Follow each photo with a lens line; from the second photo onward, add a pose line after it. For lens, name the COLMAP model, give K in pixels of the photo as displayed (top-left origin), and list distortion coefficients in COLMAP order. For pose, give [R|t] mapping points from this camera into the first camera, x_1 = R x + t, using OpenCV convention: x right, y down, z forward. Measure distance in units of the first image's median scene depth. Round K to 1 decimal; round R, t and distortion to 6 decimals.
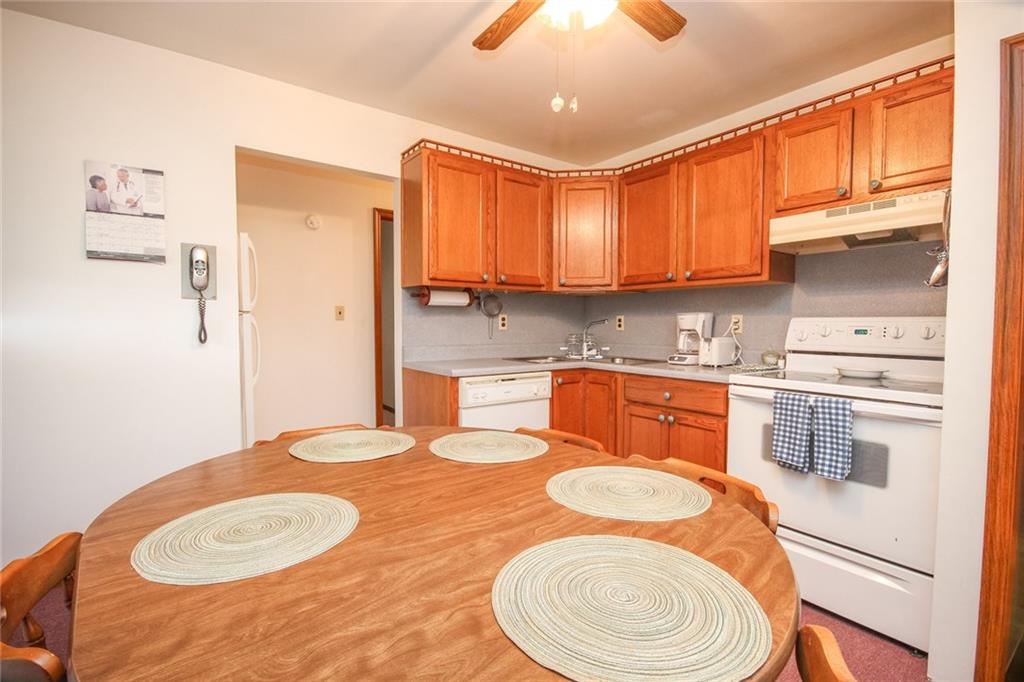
lens RADIAL K [[474.7, 0, 512.8], [0, 474.7, 336.2], [0, 0, 1]] dist [0.004182, 0.001127]
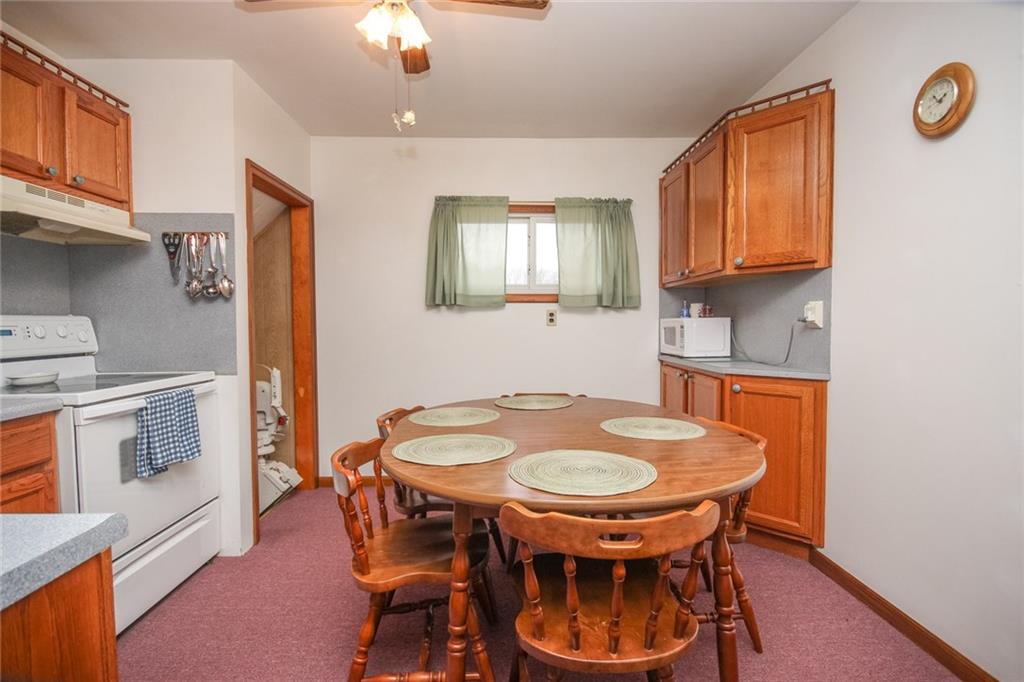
lens RADIAL K [[474.7, 0, 513.0], [0, 474.7, 343.4], [0, 0, 1]] dist [0.004182, 0.001127]
pose [[-0.818350, -0.022422, 0.574282, -0.529842], [0.013545, 0.998209, 0.058276, -0.029564], [-0.574560, 0.055469, -0.816580, 1.294759]]
